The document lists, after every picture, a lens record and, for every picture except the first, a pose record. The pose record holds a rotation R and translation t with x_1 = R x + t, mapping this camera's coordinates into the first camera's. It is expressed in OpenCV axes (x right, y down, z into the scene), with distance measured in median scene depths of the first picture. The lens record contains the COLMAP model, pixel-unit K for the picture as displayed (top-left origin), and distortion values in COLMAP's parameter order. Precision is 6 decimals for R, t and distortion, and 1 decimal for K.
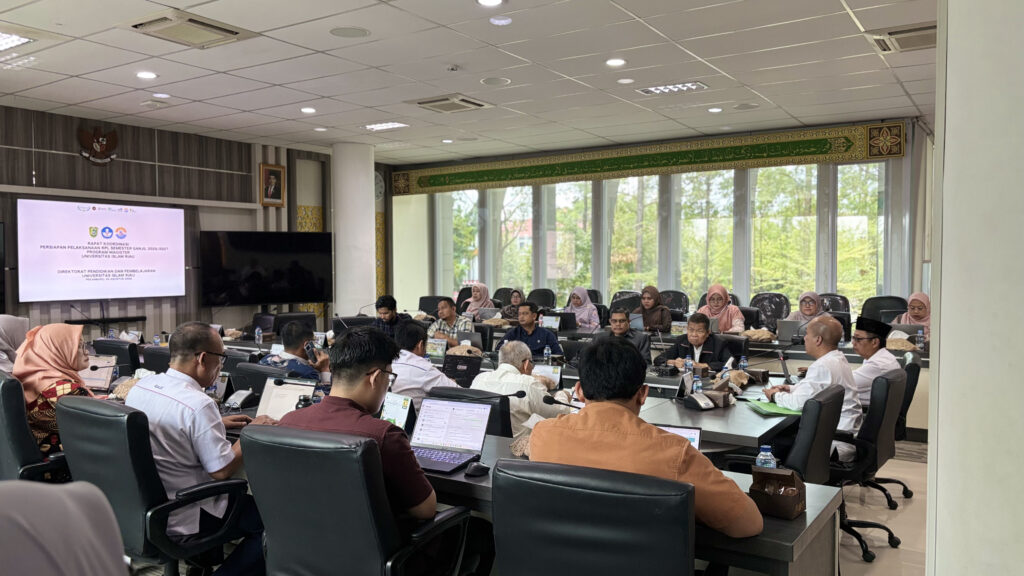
lens RADIAL K [[758.9, 0, 509.8], [0, 758.9, 283.5], [0, 0, 1]] dist [-0.012320, -0.007507]
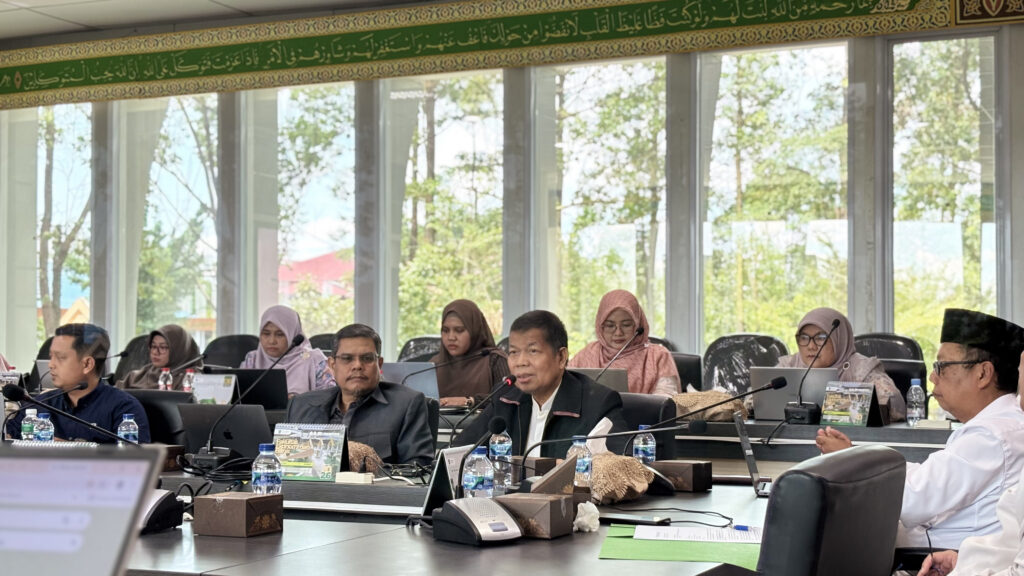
lens RADIAL K [[1563.4, 0, 511.8], [0, 1563.4, 290.8], [0, 0, 1]] dist [0.082140, 0.000000]
pose [[0.986164, 0.009907, 0.165477, 0.051409], [-0.001115, 0.998586, -0.053142, 0.031307], [-0.165769, 0.052223, 0.984781, 0.111498]]
